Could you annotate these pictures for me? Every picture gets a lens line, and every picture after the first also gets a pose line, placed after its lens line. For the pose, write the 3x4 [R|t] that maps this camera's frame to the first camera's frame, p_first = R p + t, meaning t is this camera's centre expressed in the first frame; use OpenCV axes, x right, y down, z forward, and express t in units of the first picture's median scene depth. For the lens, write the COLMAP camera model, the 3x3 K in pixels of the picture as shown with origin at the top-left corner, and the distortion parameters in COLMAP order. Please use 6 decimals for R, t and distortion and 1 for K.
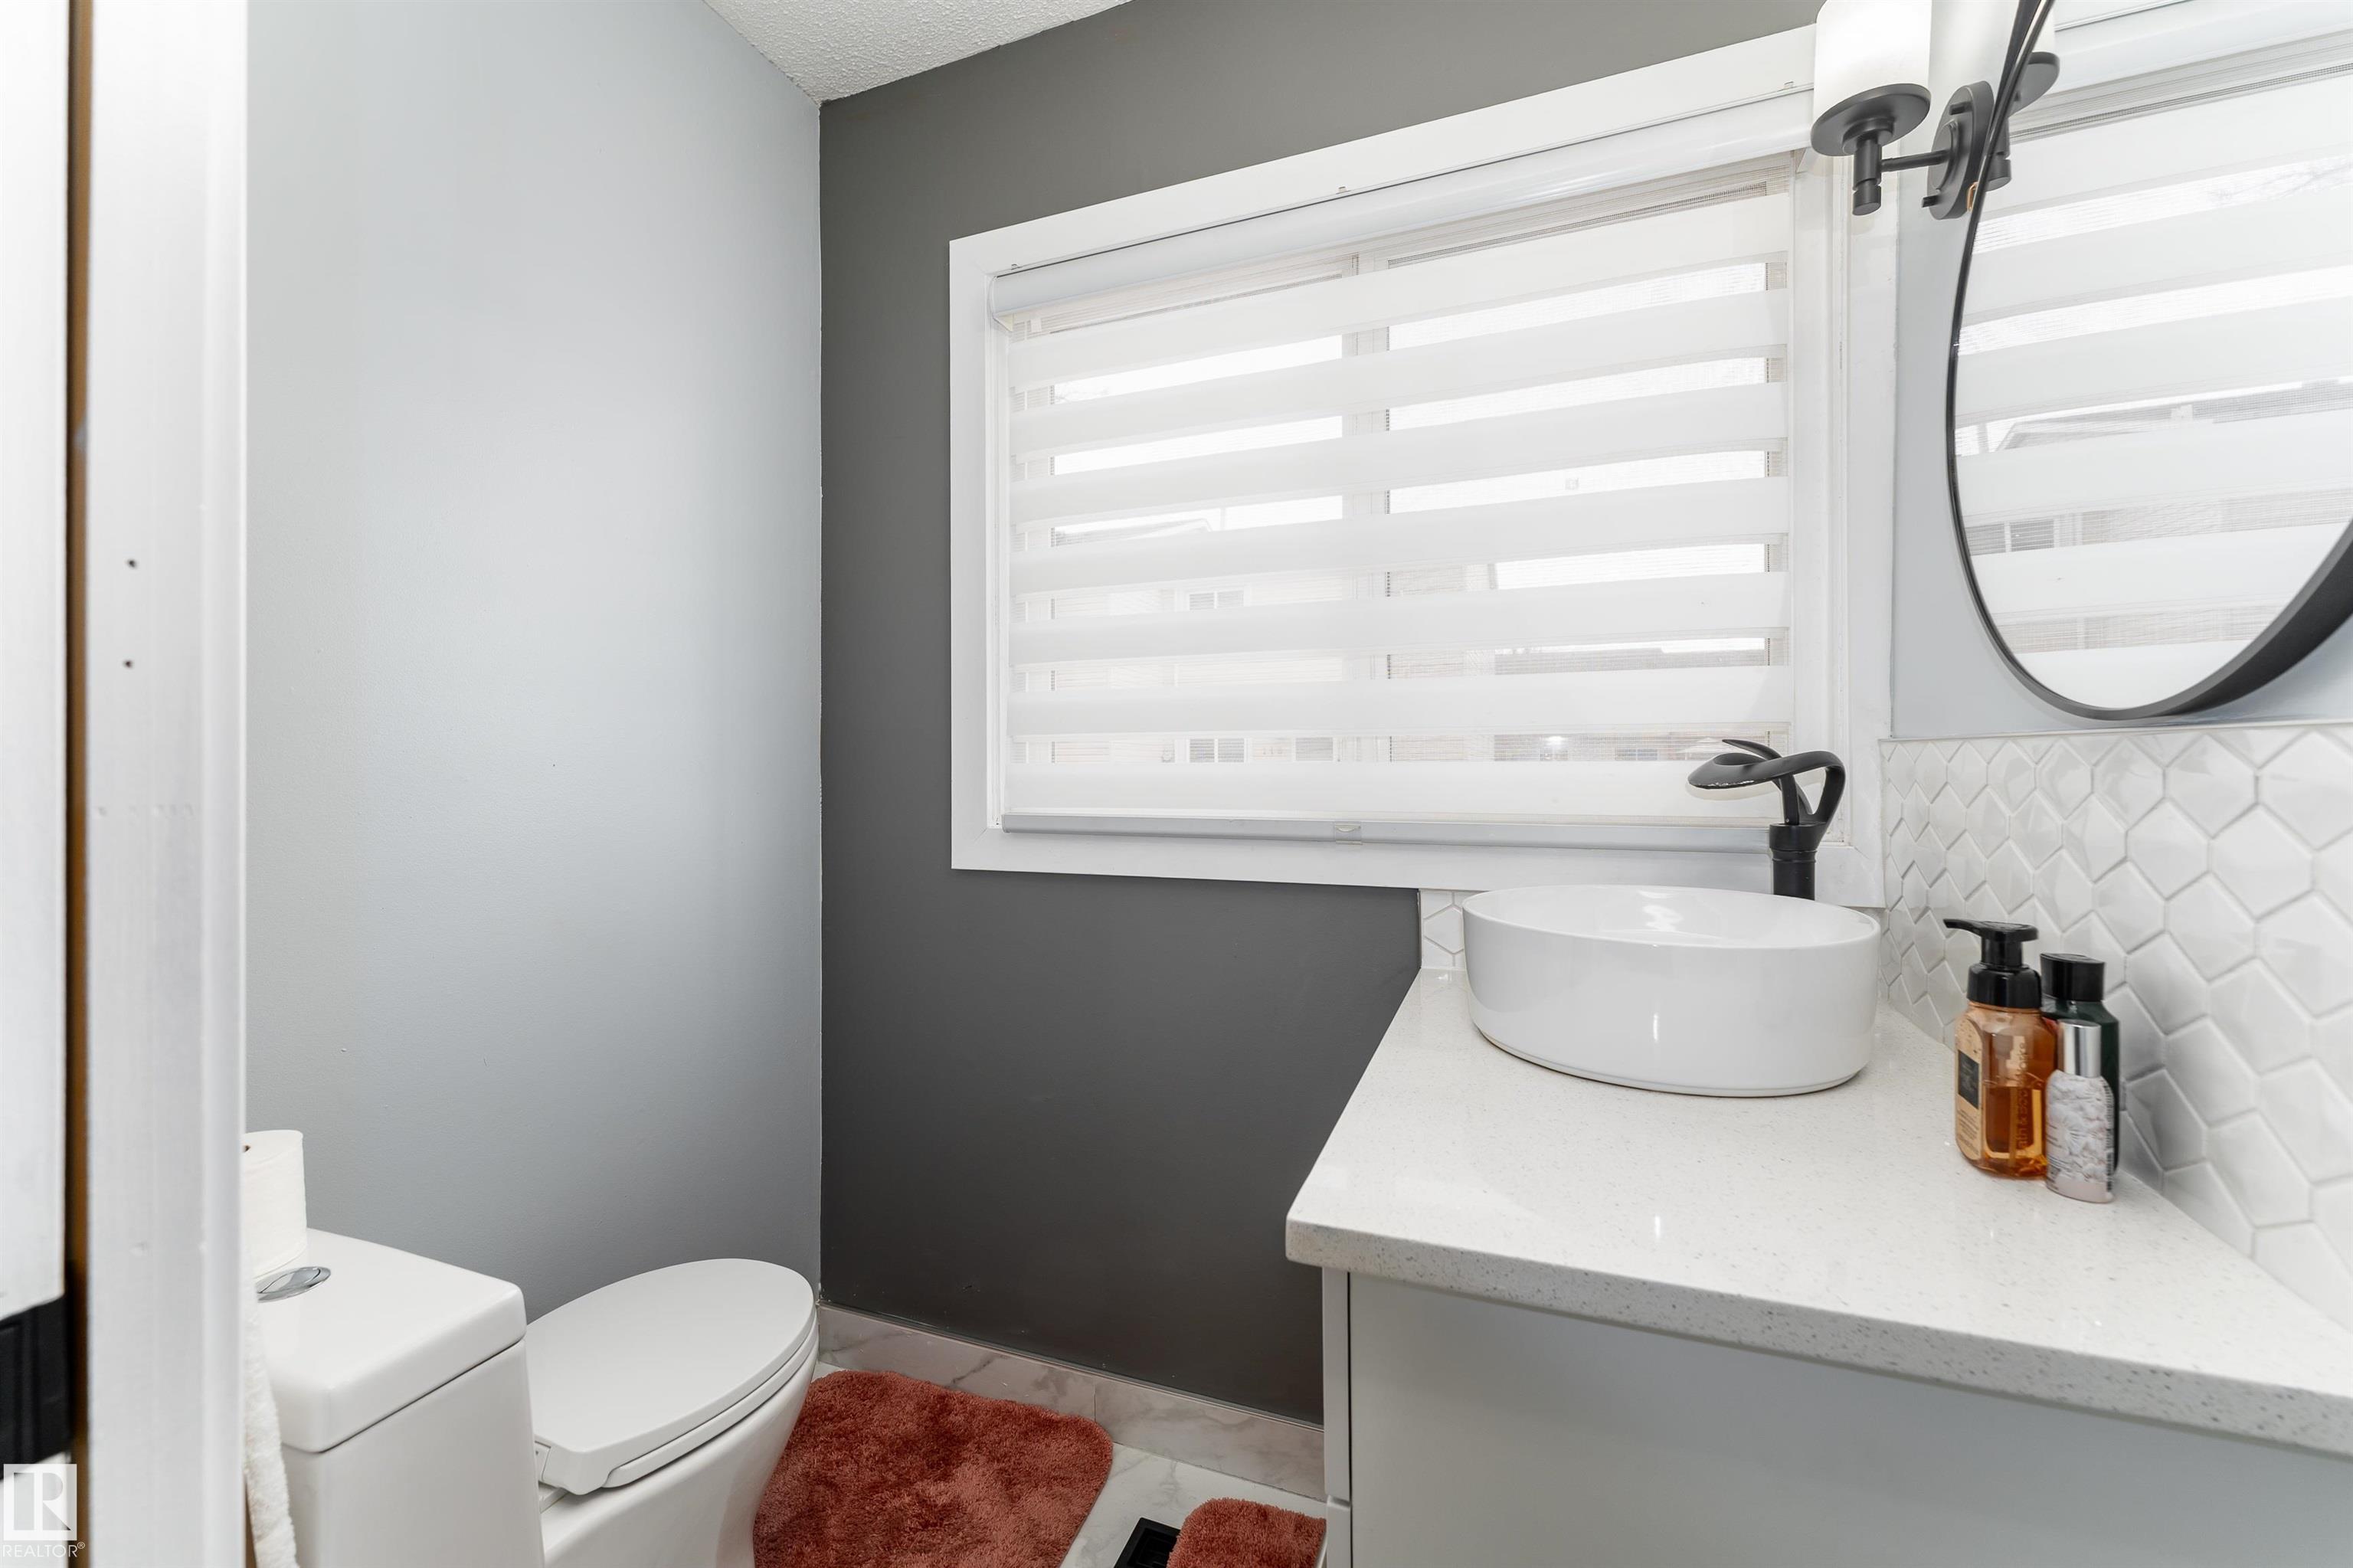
lens RADIAL K [[956.2, 0, 1178.0], [0, 956.2, 781.5], [0, 0, 1]] dist [0.005115, -0.000488]
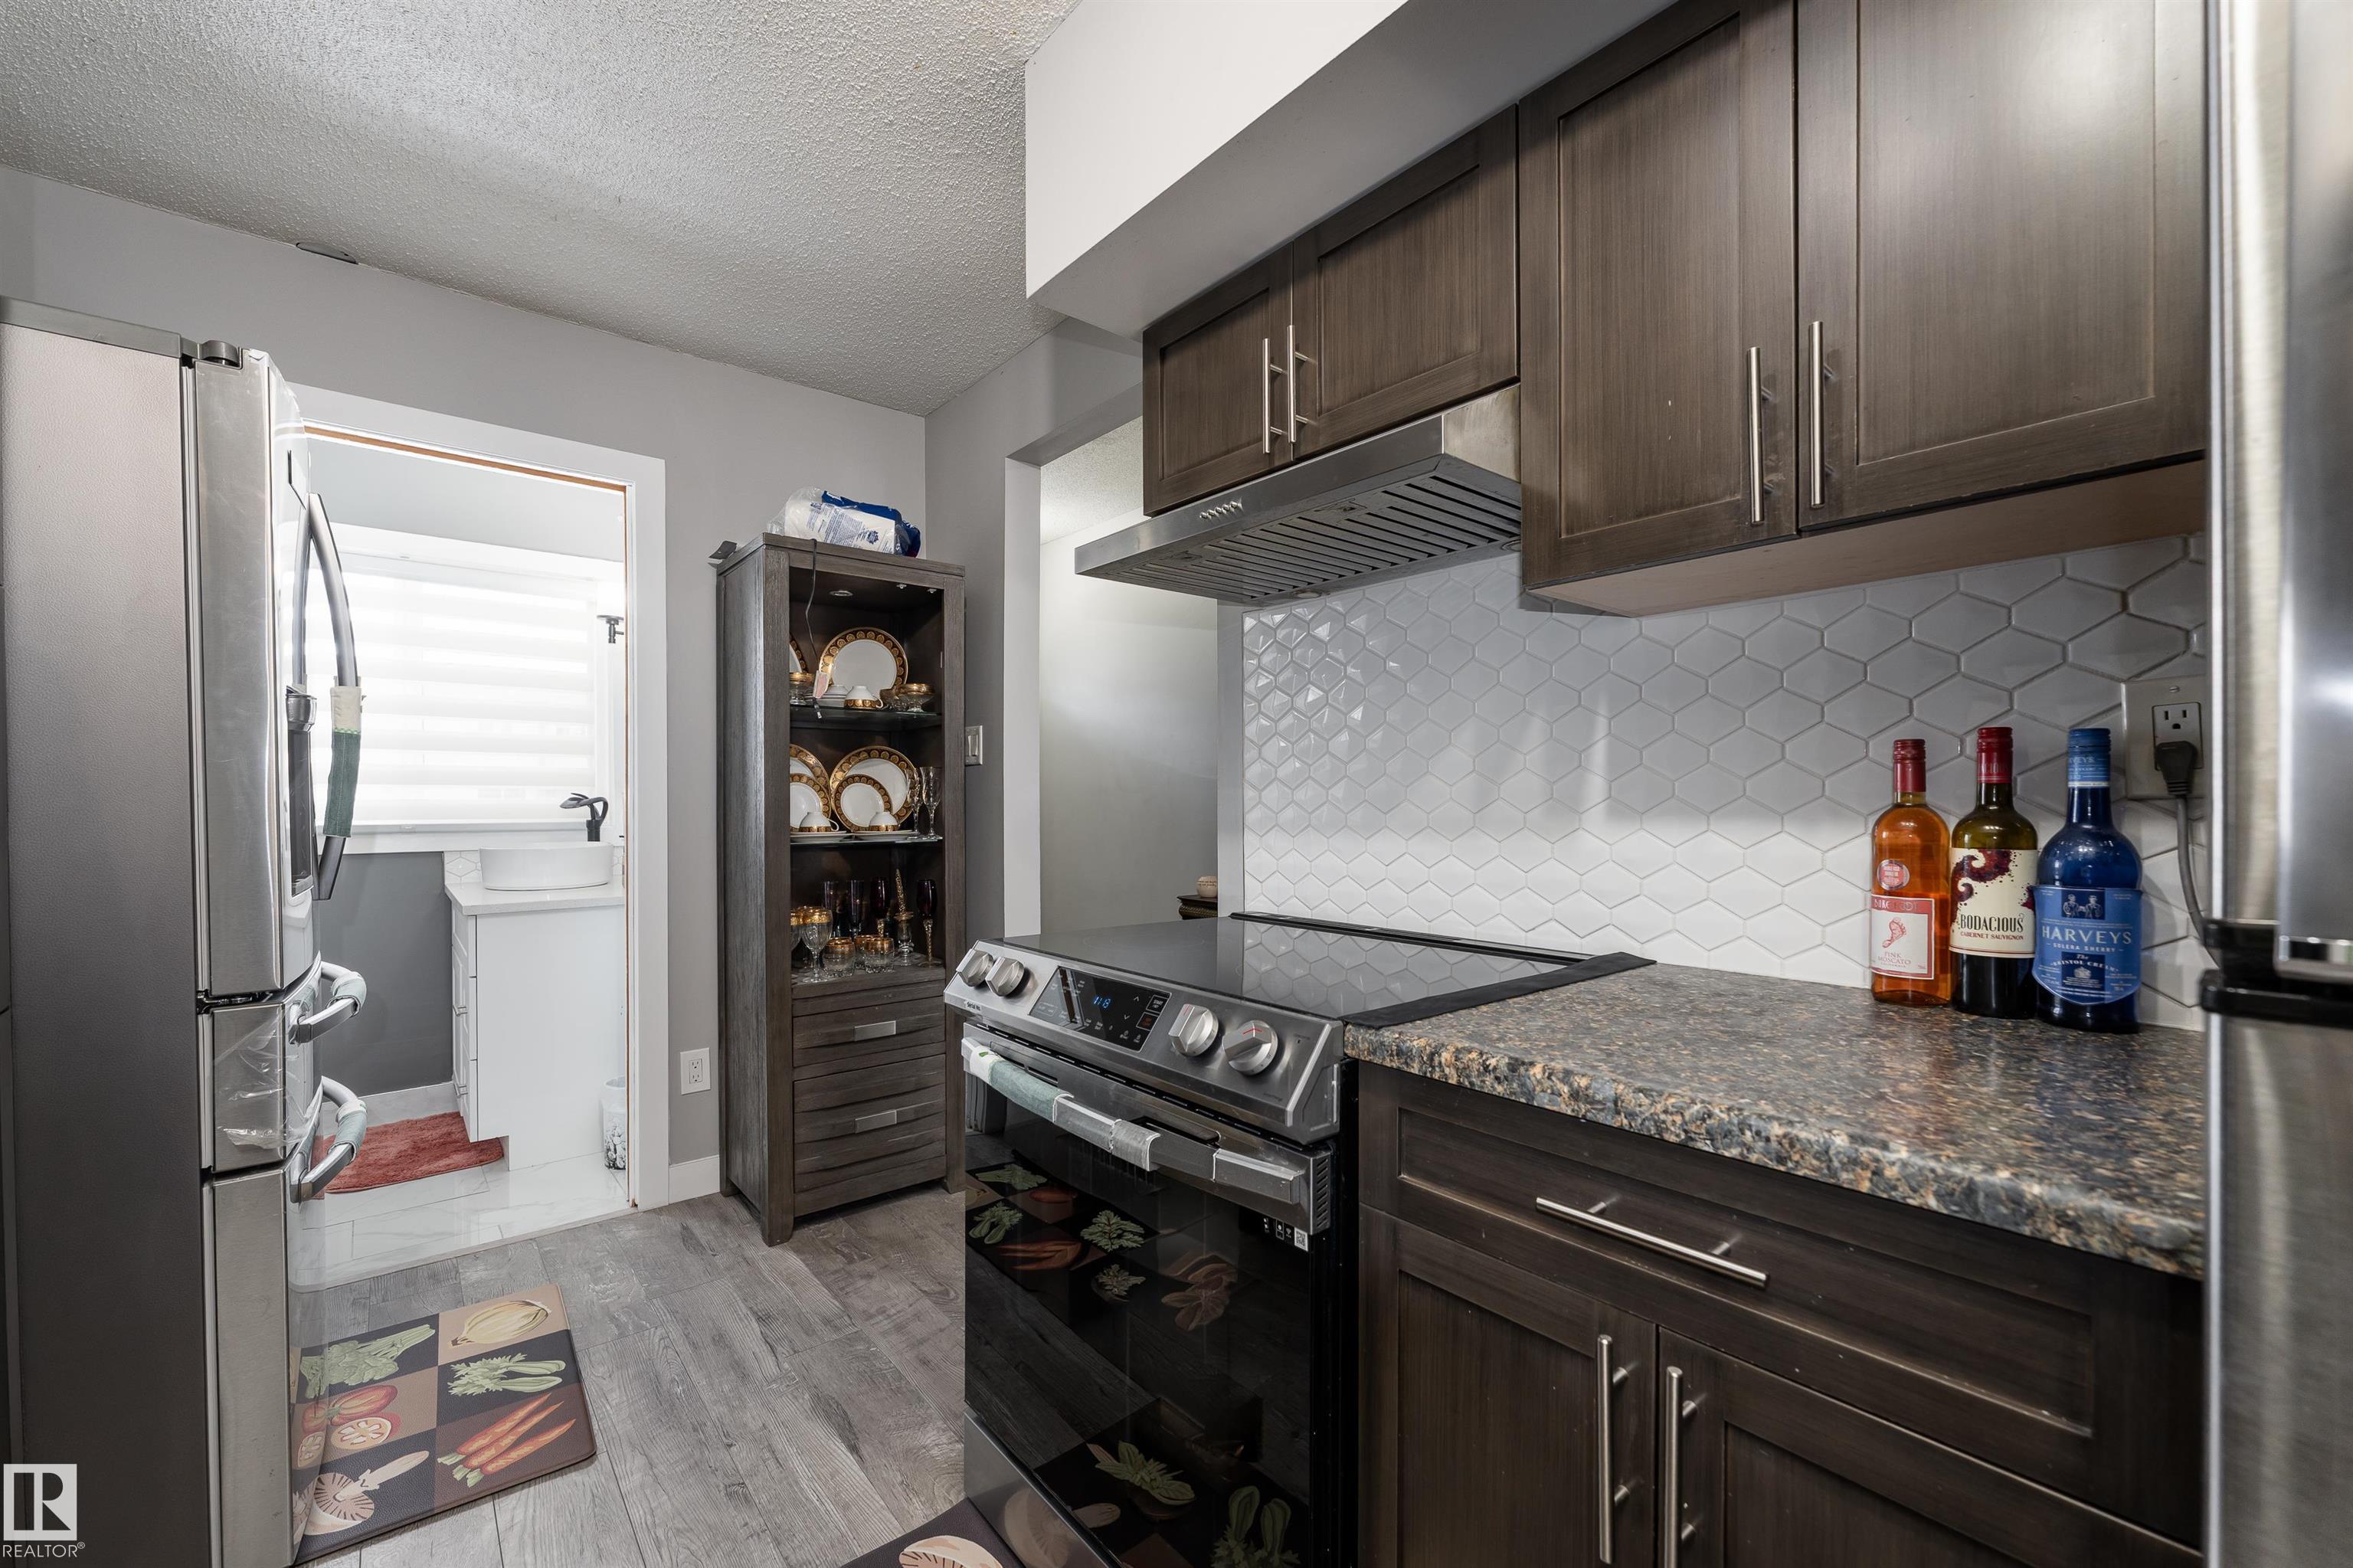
lens RADIAL K [[956.2, 0, 1173.7], [0, 956.2, 805.8], [0, 0, 1]] dist [0.005115, -0.000488]
pose [[0.480834, -0.004279, 0.876801, -1.269879], [0.005186, 0.999984, 0.002037, 0.003411], [-0.876796, 0.003568, 0.480849, -2.304608]]
